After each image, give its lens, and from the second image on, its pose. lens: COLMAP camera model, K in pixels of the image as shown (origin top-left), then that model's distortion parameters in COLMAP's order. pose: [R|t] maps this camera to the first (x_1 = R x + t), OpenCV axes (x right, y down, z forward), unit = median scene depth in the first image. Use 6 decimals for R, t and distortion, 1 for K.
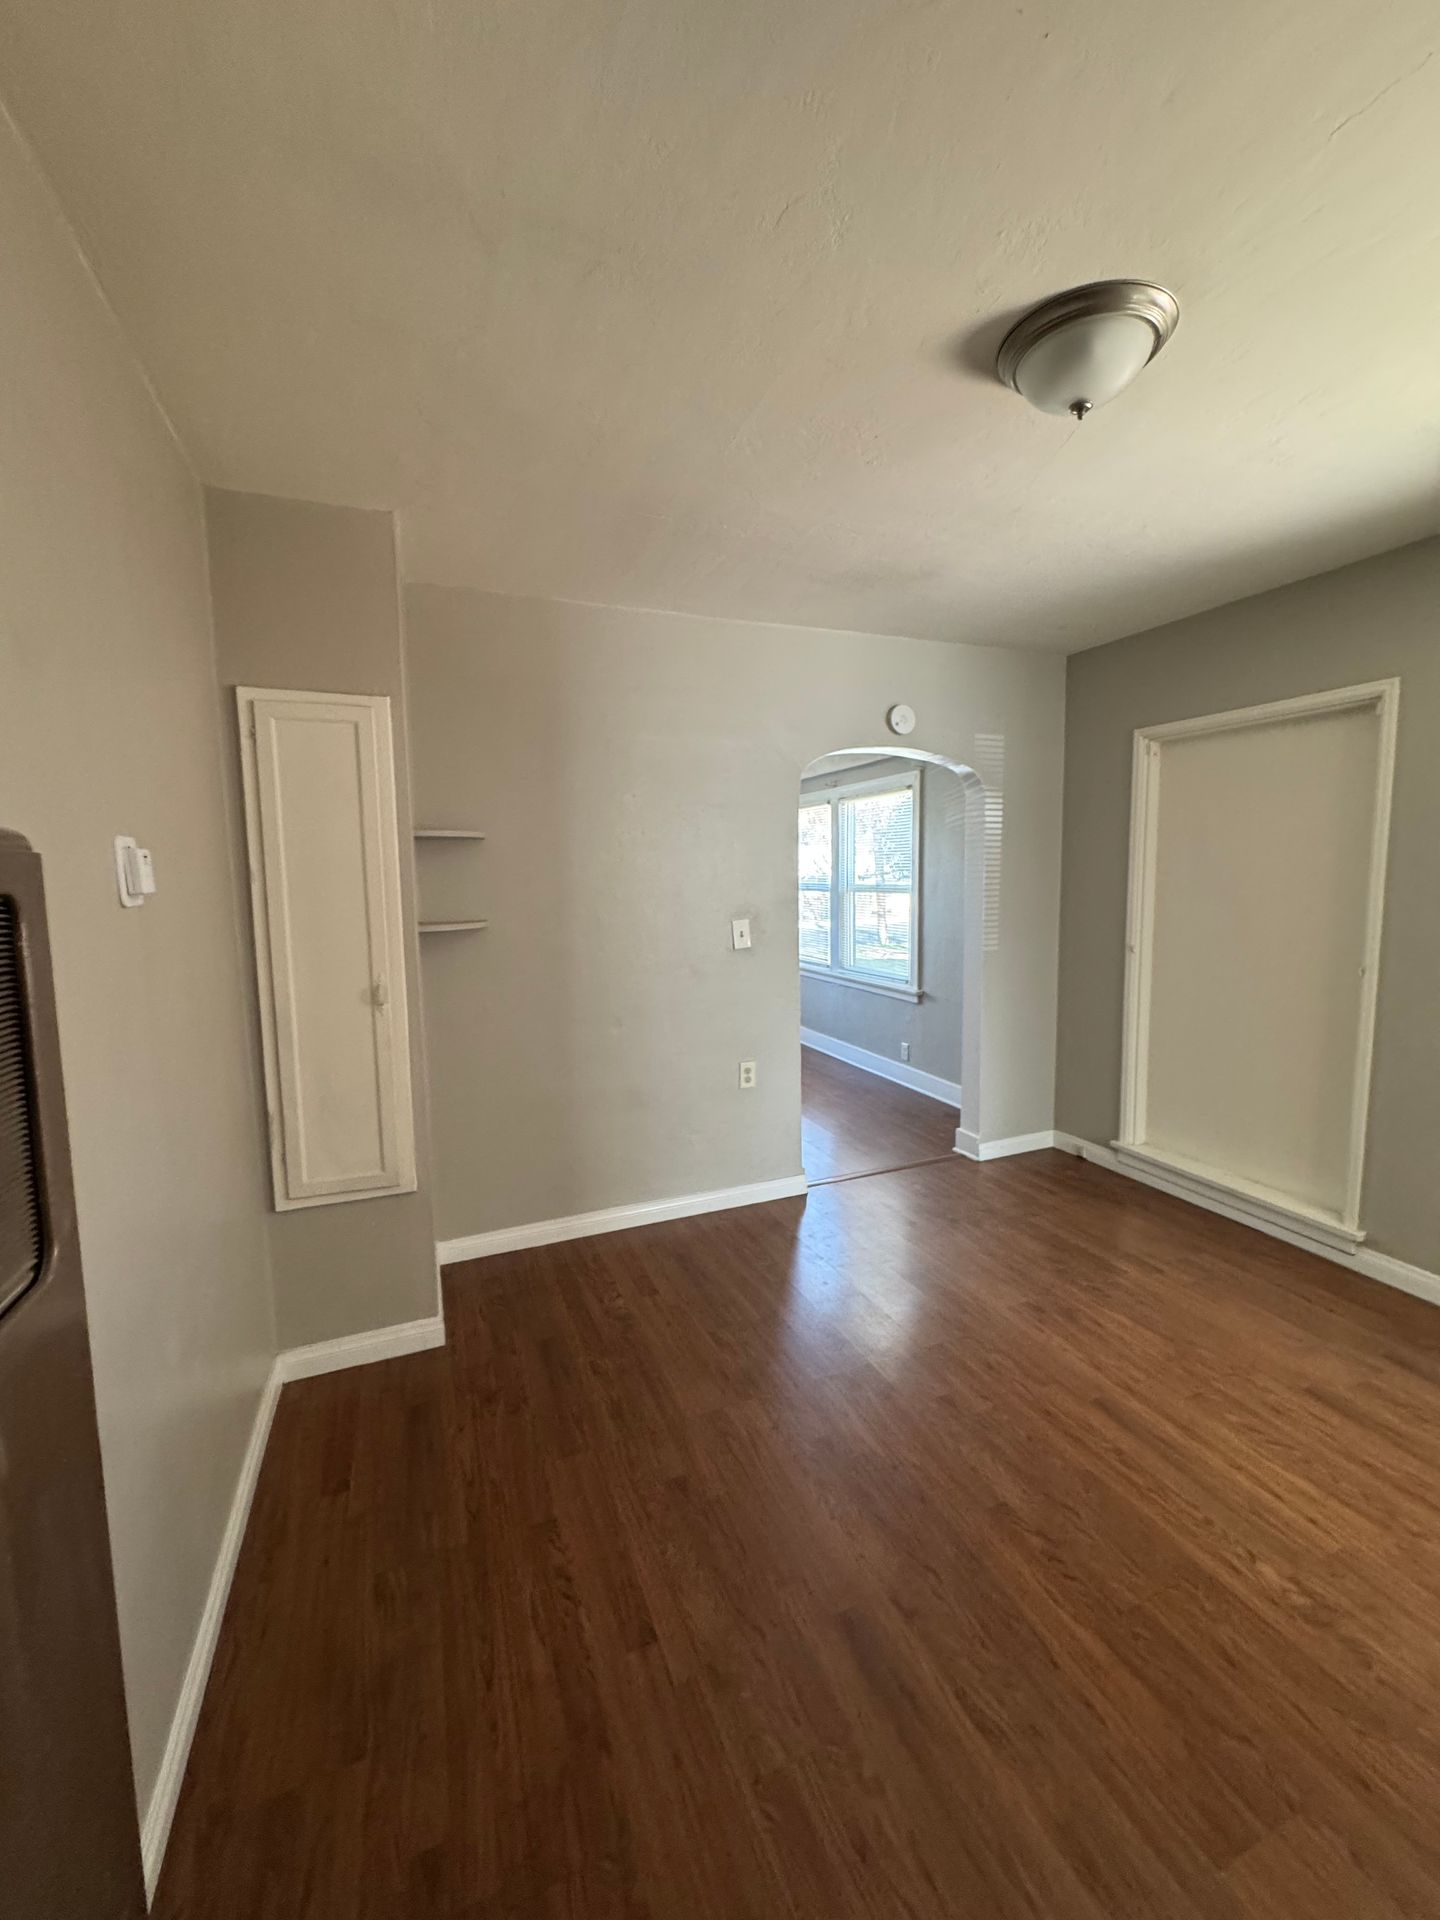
lens RADIAL K [[765.6, 0, 719.0], [0, 765.6, 956.7], [0, 0, 1]] dist [-0.002550, 0.000253]
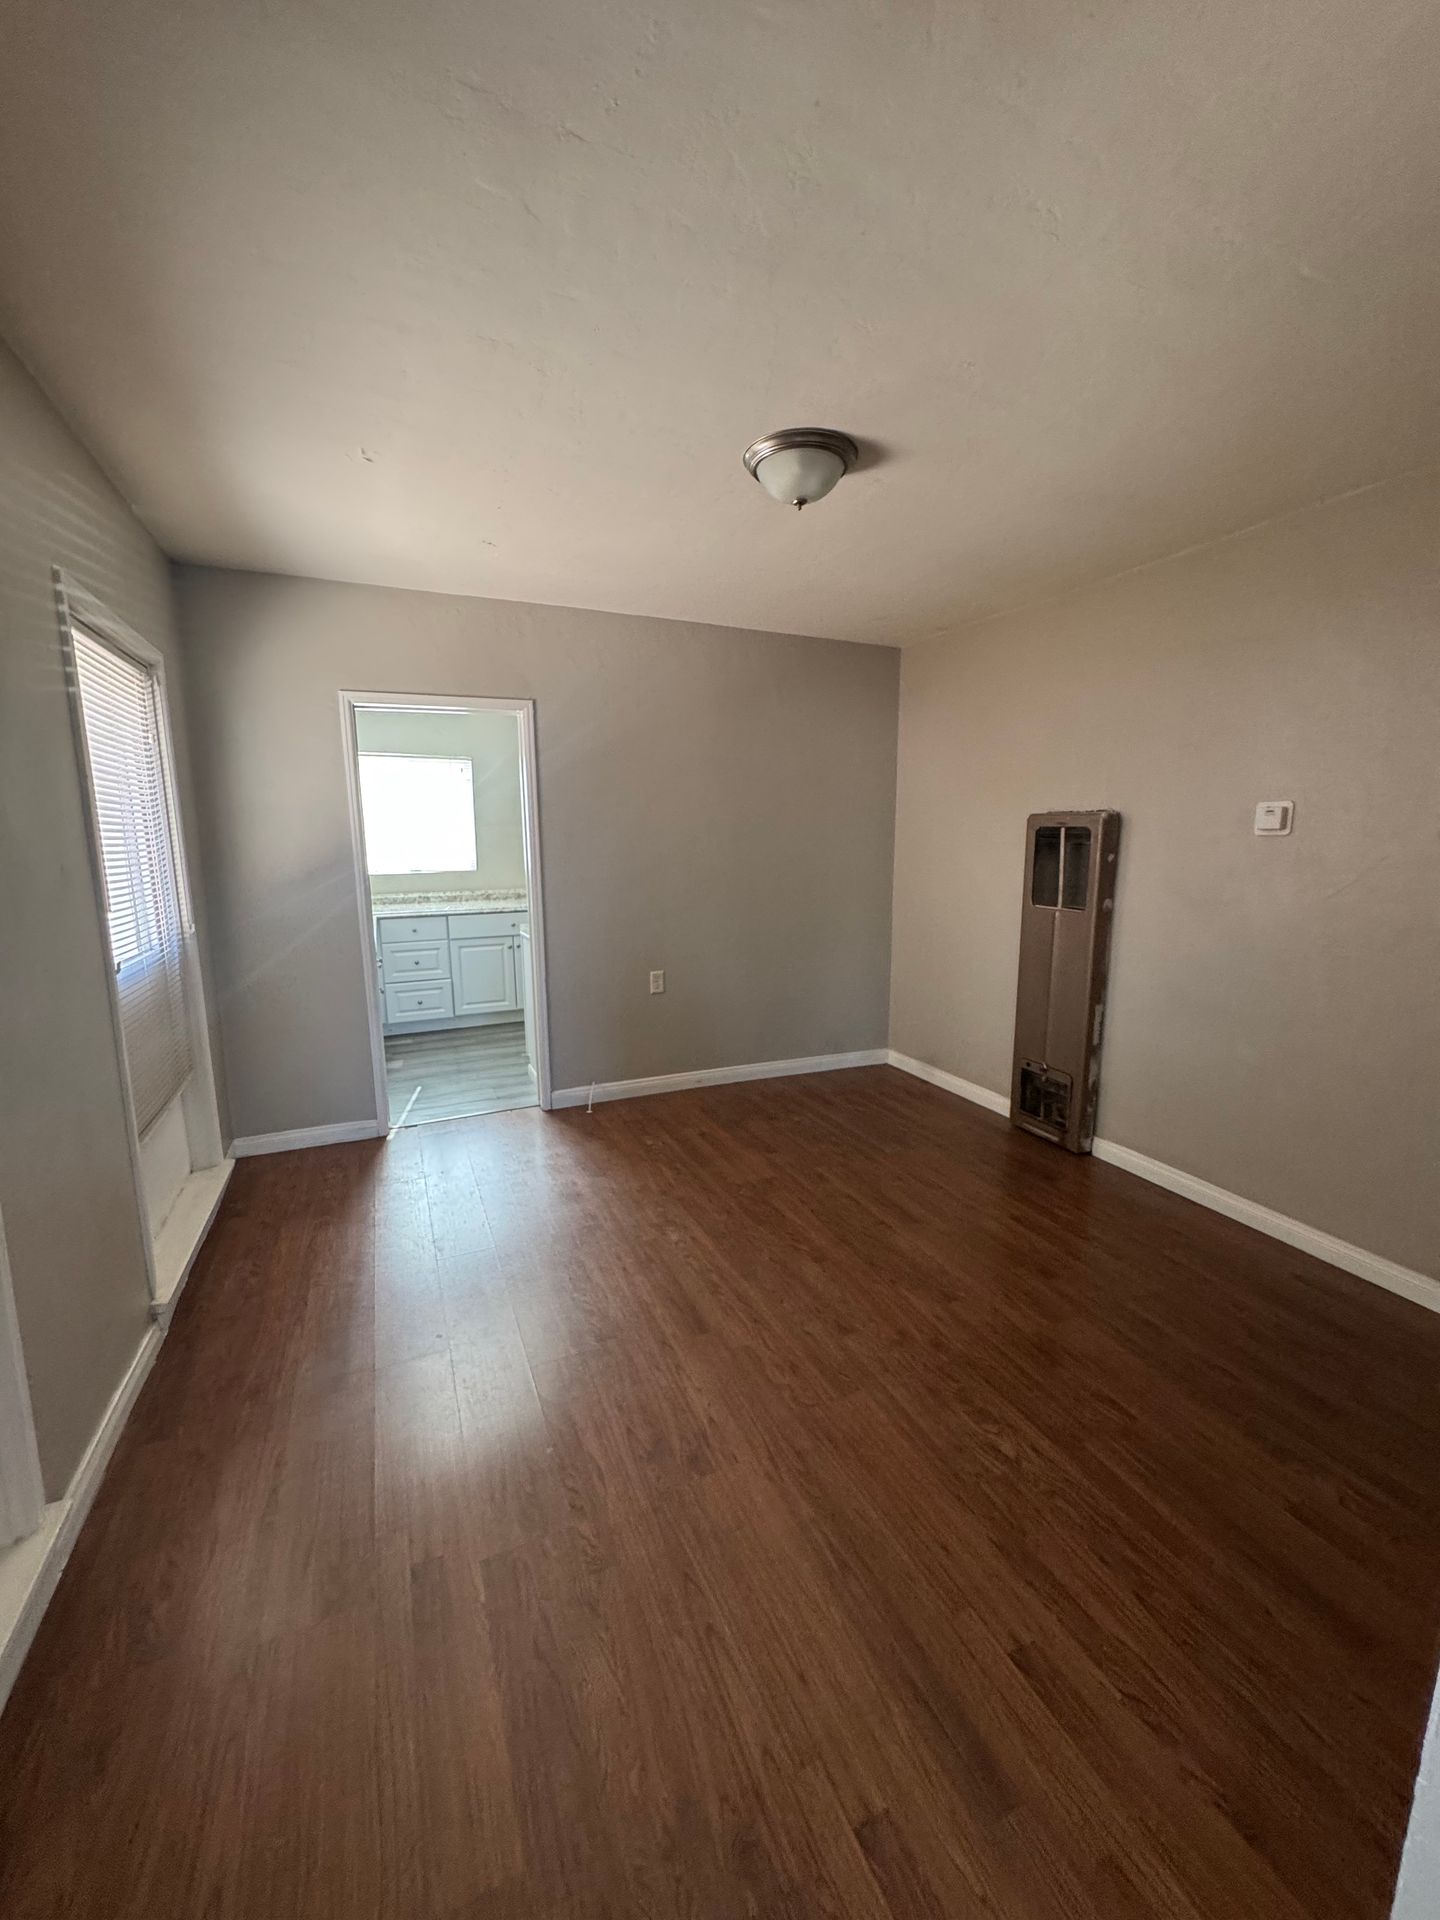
lens RADIAL K [[765.6, 0, 724.5], [0, 765.6, 954.0], [0, 0, 1]] dist [-0.002550, 0.000253]
pose [[-0.999135, 0.028762, -0.030017, 0.499313], [0.019890, 0.964759, 0.262383, -0.208002], [0.036506, 0.261560, -0.964497, 1.952555]]
